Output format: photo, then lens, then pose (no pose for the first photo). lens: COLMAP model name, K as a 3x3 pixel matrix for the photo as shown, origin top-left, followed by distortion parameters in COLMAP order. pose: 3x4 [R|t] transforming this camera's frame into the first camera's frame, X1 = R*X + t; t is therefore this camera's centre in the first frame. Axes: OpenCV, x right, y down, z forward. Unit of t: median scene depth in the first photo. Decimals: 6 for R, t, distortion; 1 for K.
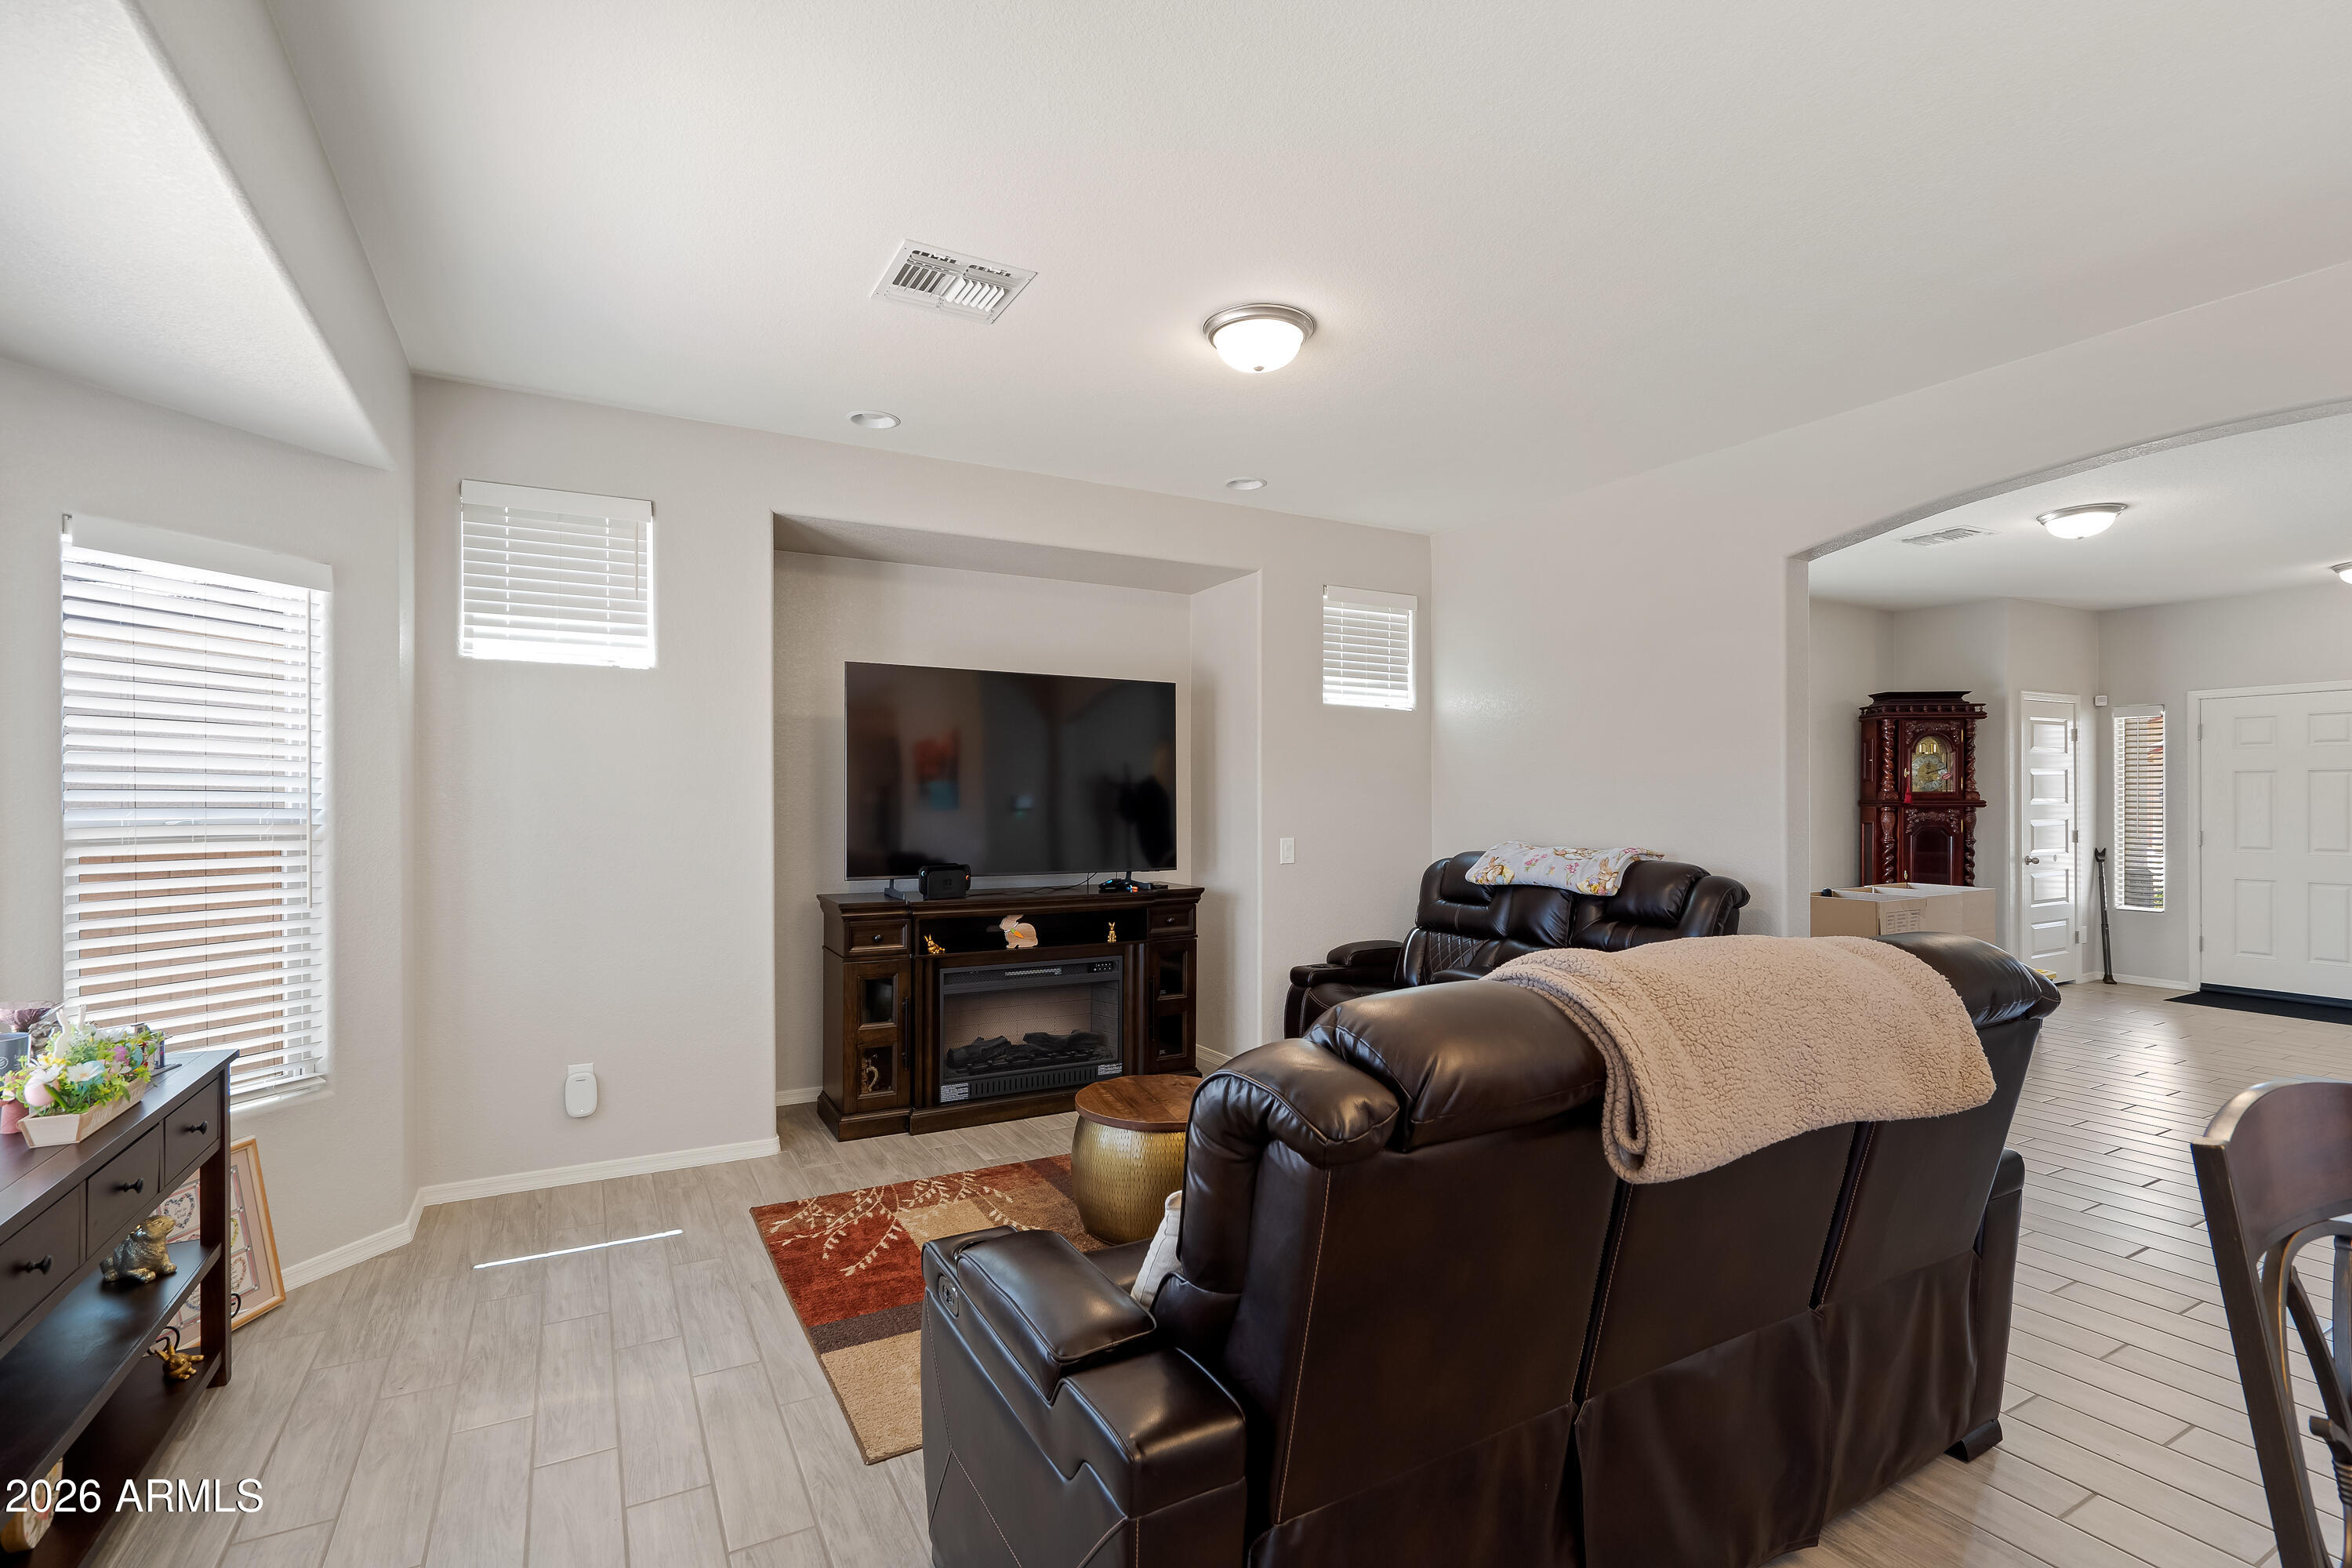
lens RADIAL K [[1052.9, 0, 1135.3], [0, 1052.9, 803.0], [0, 0, 1]] dist [-0.000391, 0.000204]
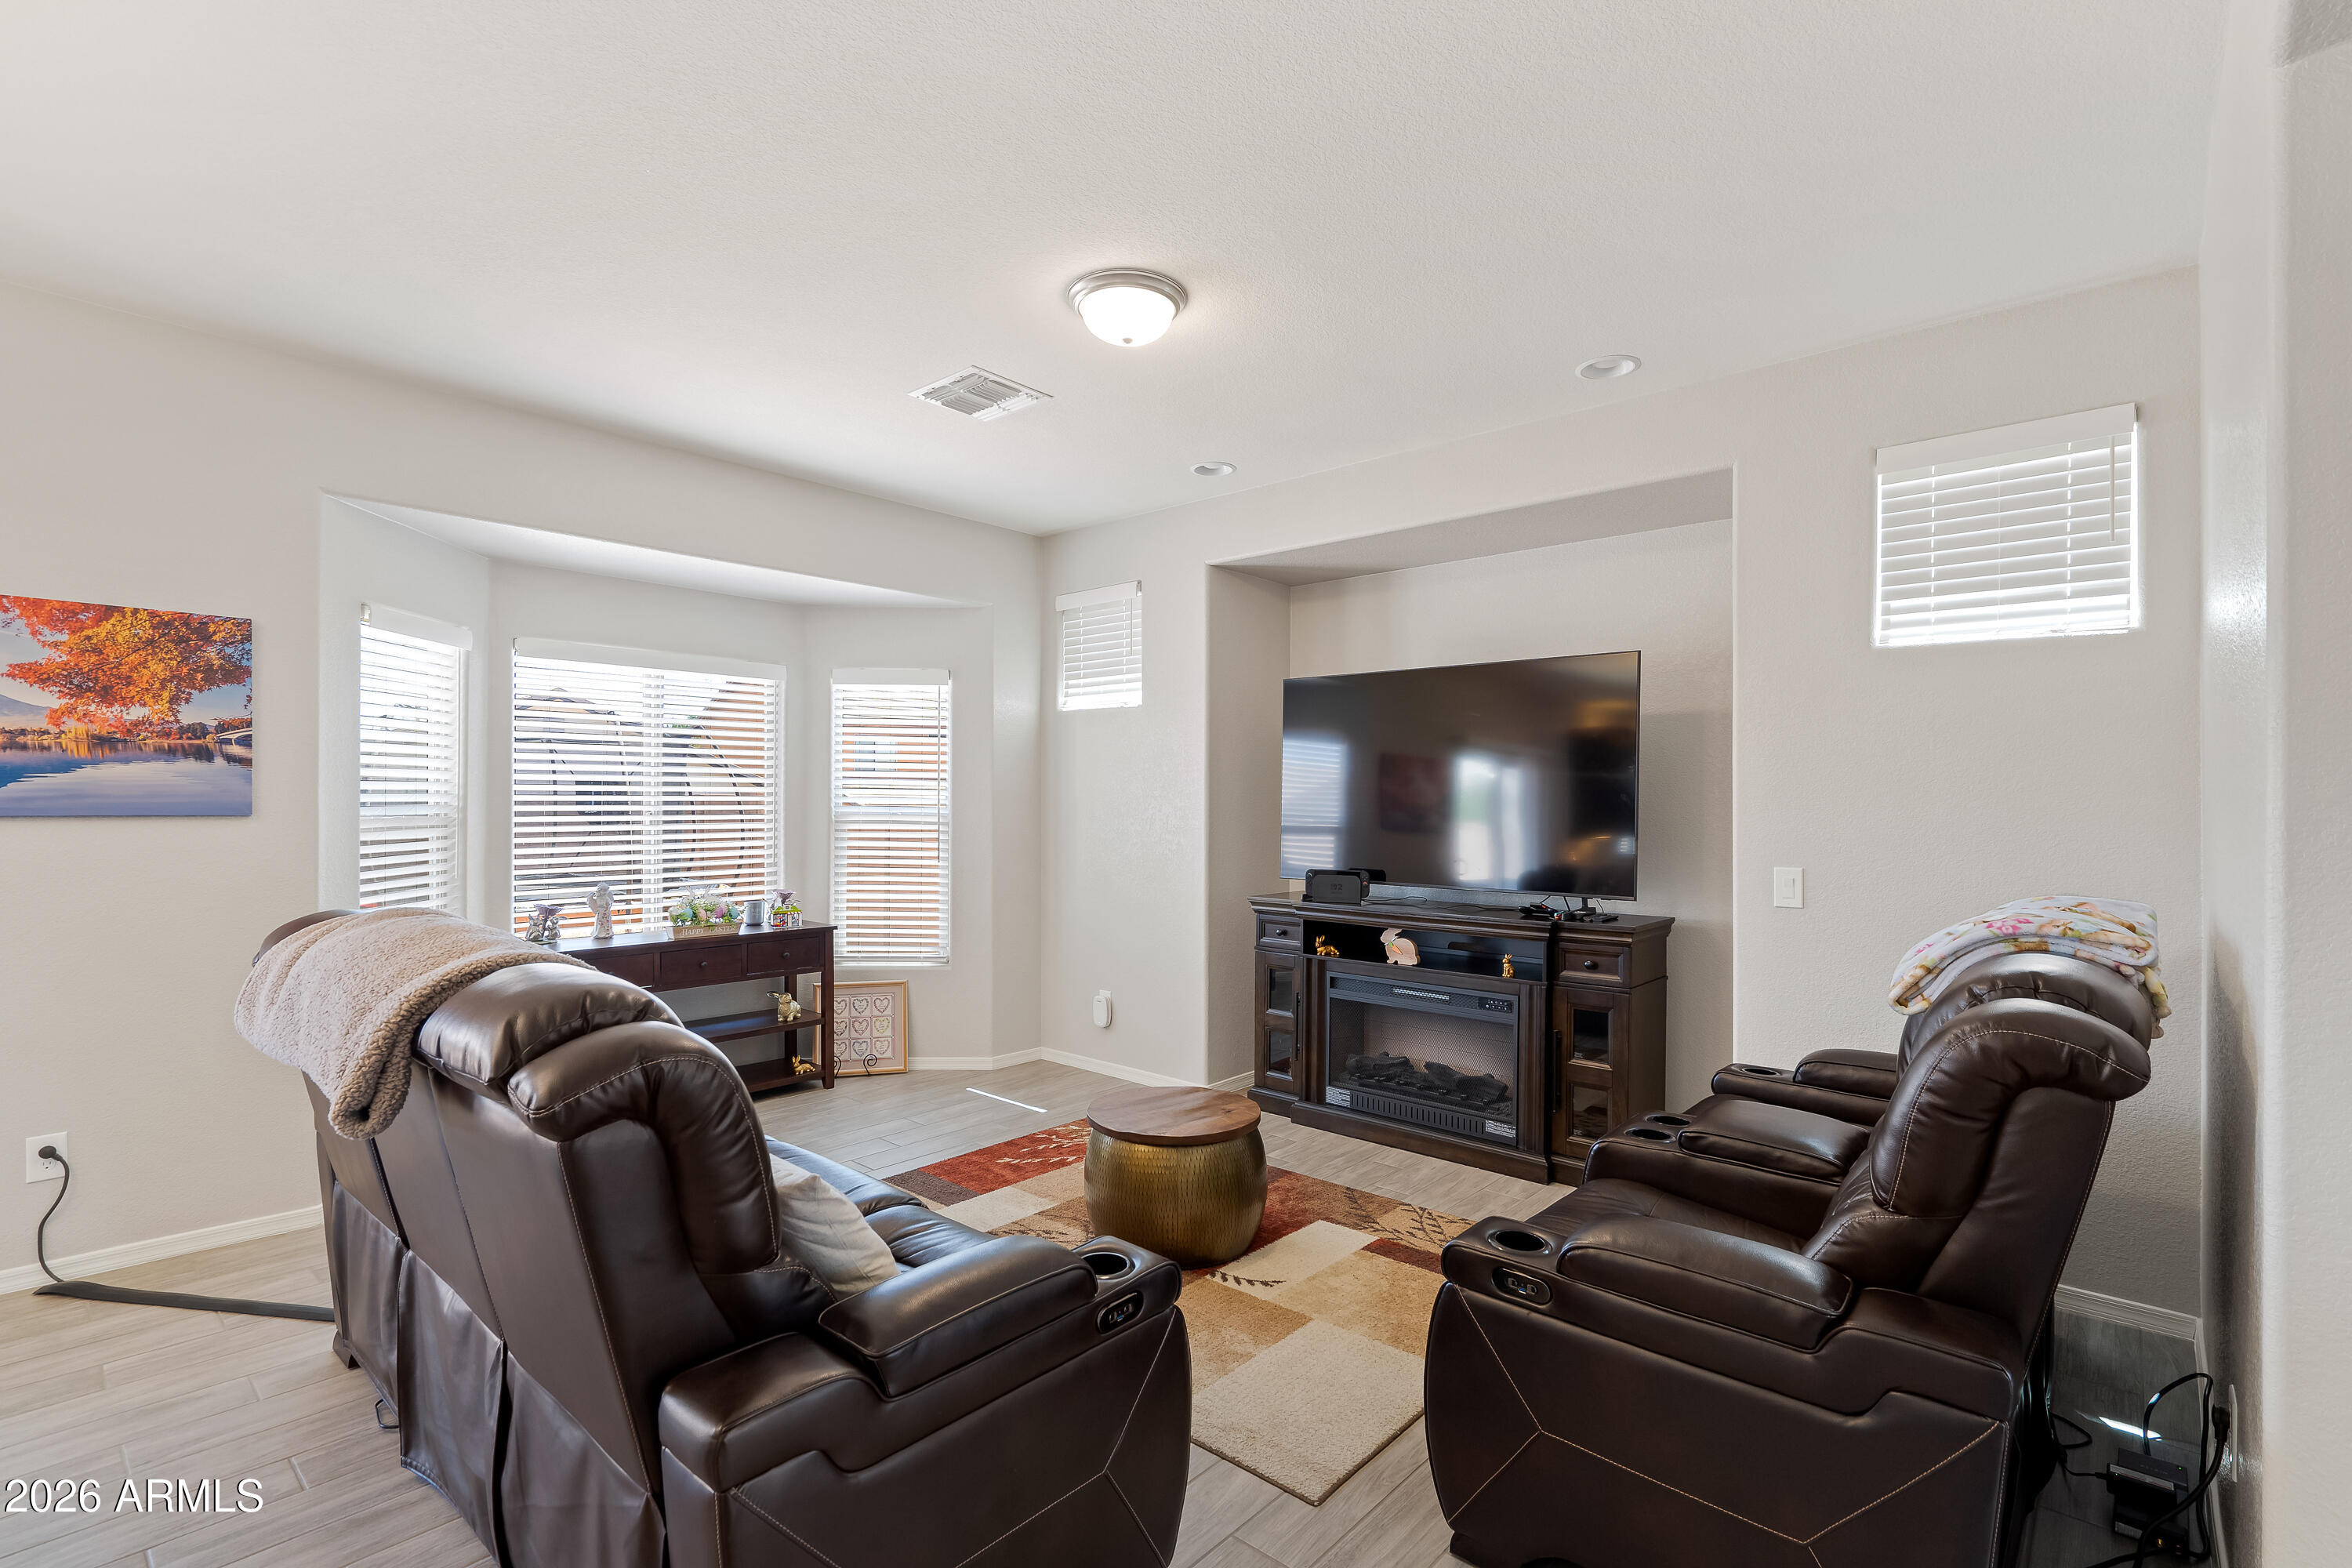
lens RADIAL K [[1080.0, 0, 1164.7], [0, 1080.0, 795.1], [0, 0, 1]] dist [-0.008050, 0.001518]
pose [[0.347966, -0.001825, -0.937506, 0.724823], [-0.001818, 0.999995, -0.002622, -0.009216], [0.937506, 0.002616, 0.347961, 0.480311]]
